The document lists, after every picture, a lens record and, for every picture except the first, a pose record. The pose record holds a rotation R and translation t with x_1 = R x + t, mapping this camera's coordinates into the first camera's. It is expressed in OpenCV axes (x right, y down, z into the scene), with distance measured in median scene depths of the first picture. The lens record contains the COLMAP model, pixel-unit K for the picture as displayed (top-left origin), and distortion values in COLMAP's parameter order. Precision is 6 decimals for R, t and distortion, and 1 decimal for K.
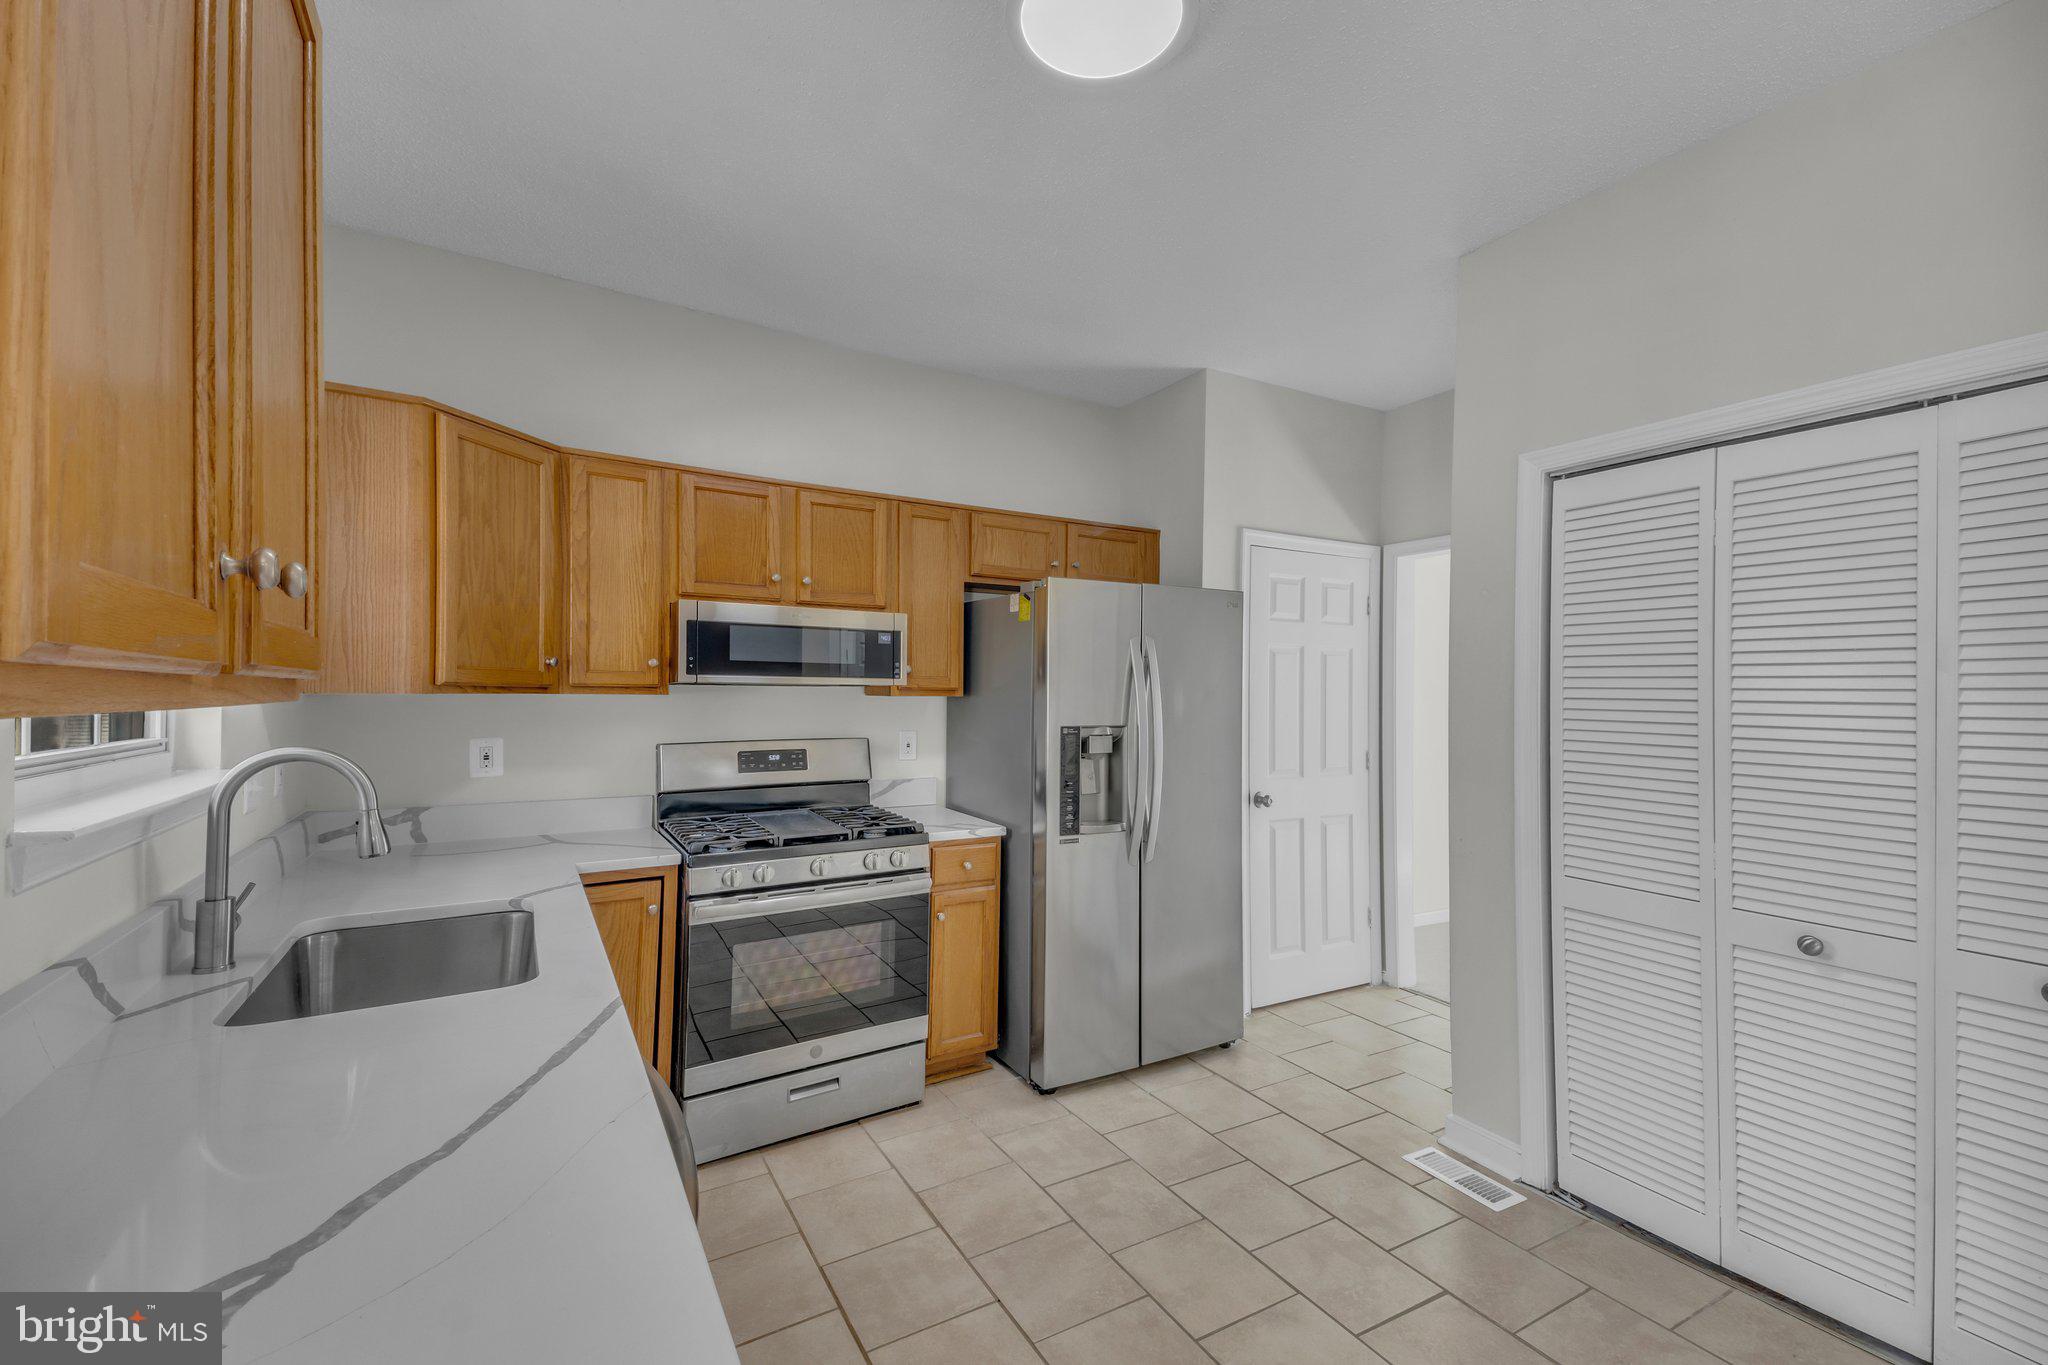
lens RADIAL K [[851.1, 0, 1029.6], [0, 851.1, 687.4], [0, 0, 1]] dist [0.112177, -0.050312]
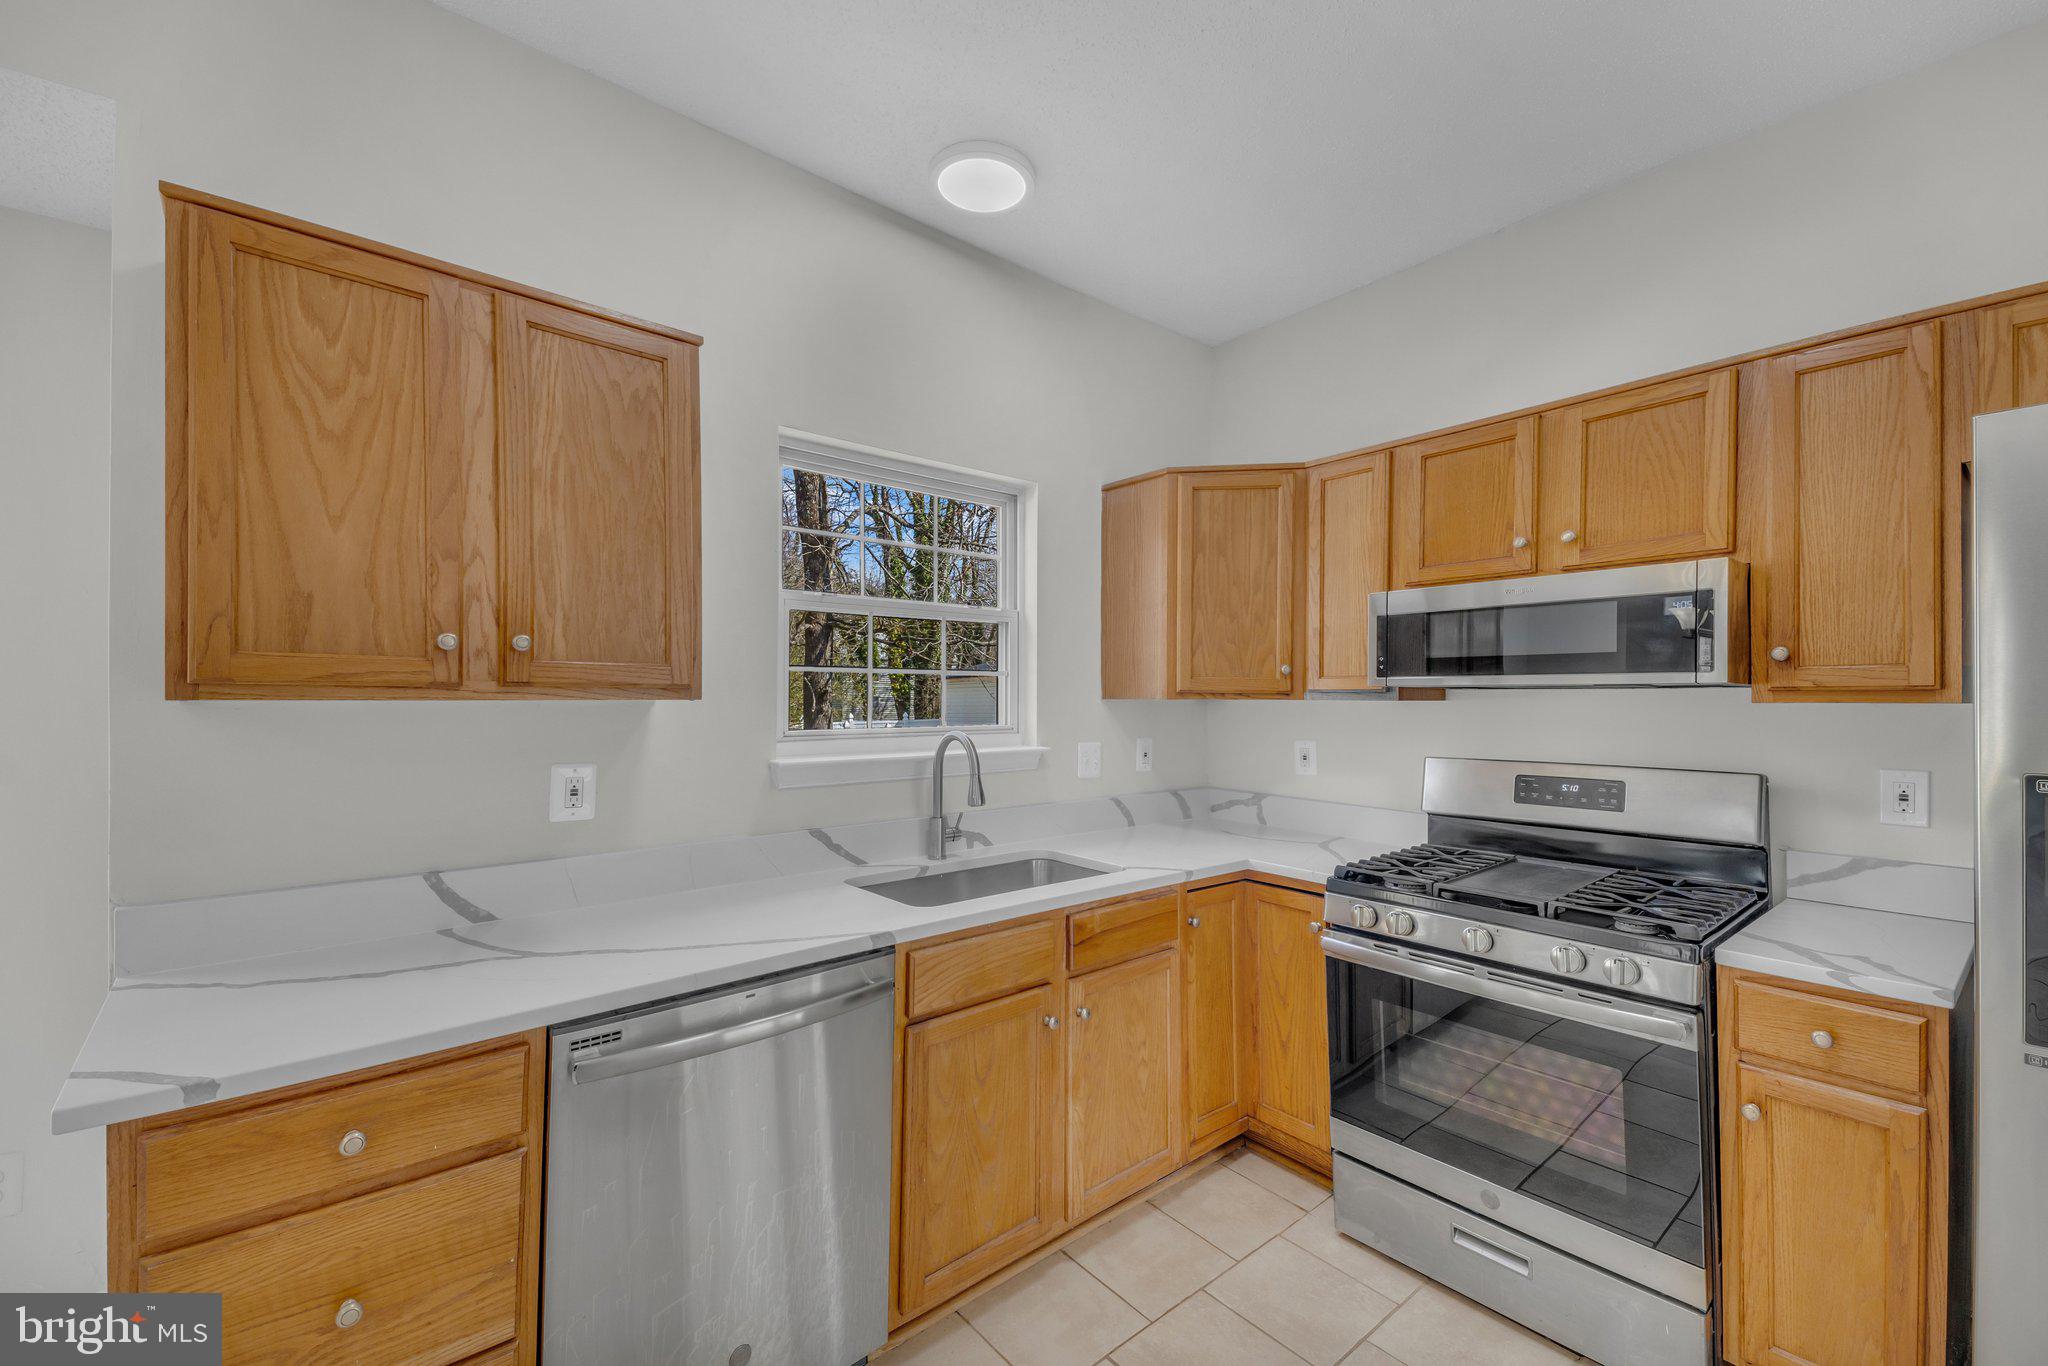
lens RADIAL K [[851.1, 0, 1029.6], [0, 851.1, 687.9], [0, 0, 1]] dist [0.112177, -0.050312]
pose [[0.174632, -0.020606, -0.984418, 0.387758], [0.006821, 0.999782, -0.019718, 0.010407], [0.984610, -0.003271, 0.174734, 0.468924]]
